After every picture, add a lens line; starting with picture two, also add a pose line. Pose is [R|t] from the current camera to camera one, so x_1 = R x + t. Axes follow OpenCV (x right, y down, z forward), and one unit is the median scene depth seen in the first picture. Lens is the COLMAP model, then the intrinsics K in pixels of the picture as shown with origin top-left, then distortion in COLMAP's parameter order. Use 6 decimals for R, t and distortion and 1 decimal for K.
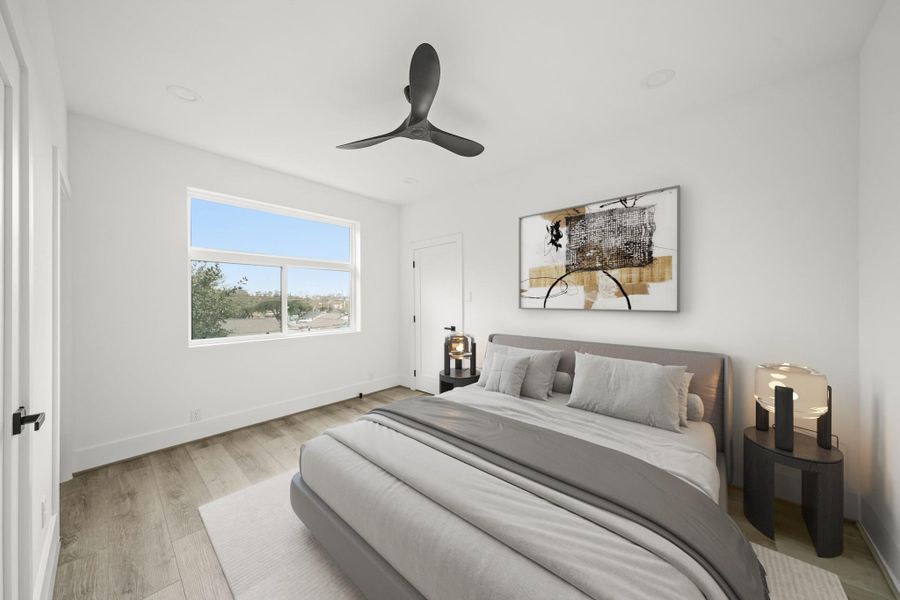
lens RADIAL K [[308.4, 0, 450.0], [0, 308.4, 300.9], [0, 0, 1]] dist [0.008412, -0.000029]
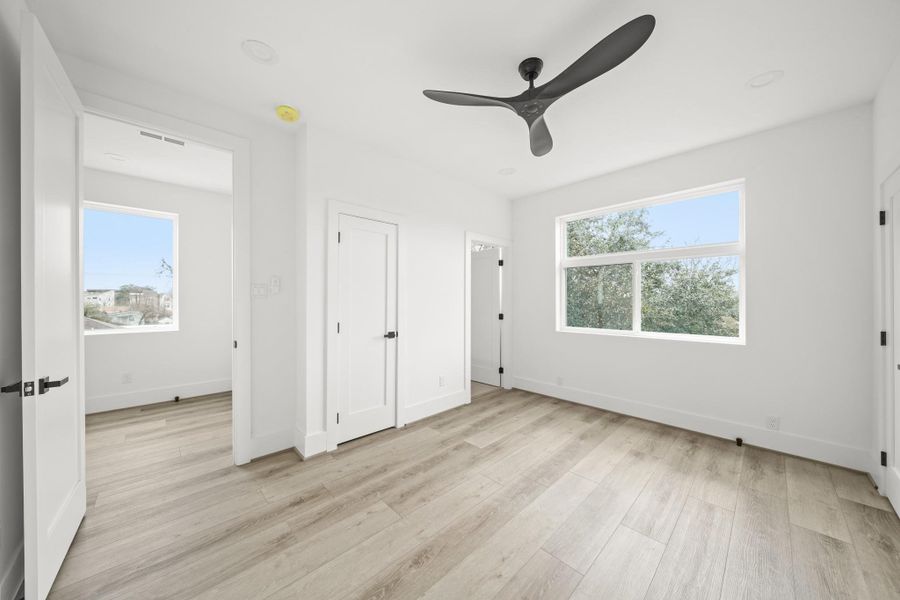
lens RADIAL K [[308.4, 0, 450.1], [0, 308.4, 299.0], [0, 0, 1]] dist [0.008412, -0.000029]
pose [[-0.082787, 0.003239, -0.996562, 0.550719], [0.003022, 0.999991, 0.002999, -0.001498], [0.996563, -0.002763, -0.082796, 0.579204]]
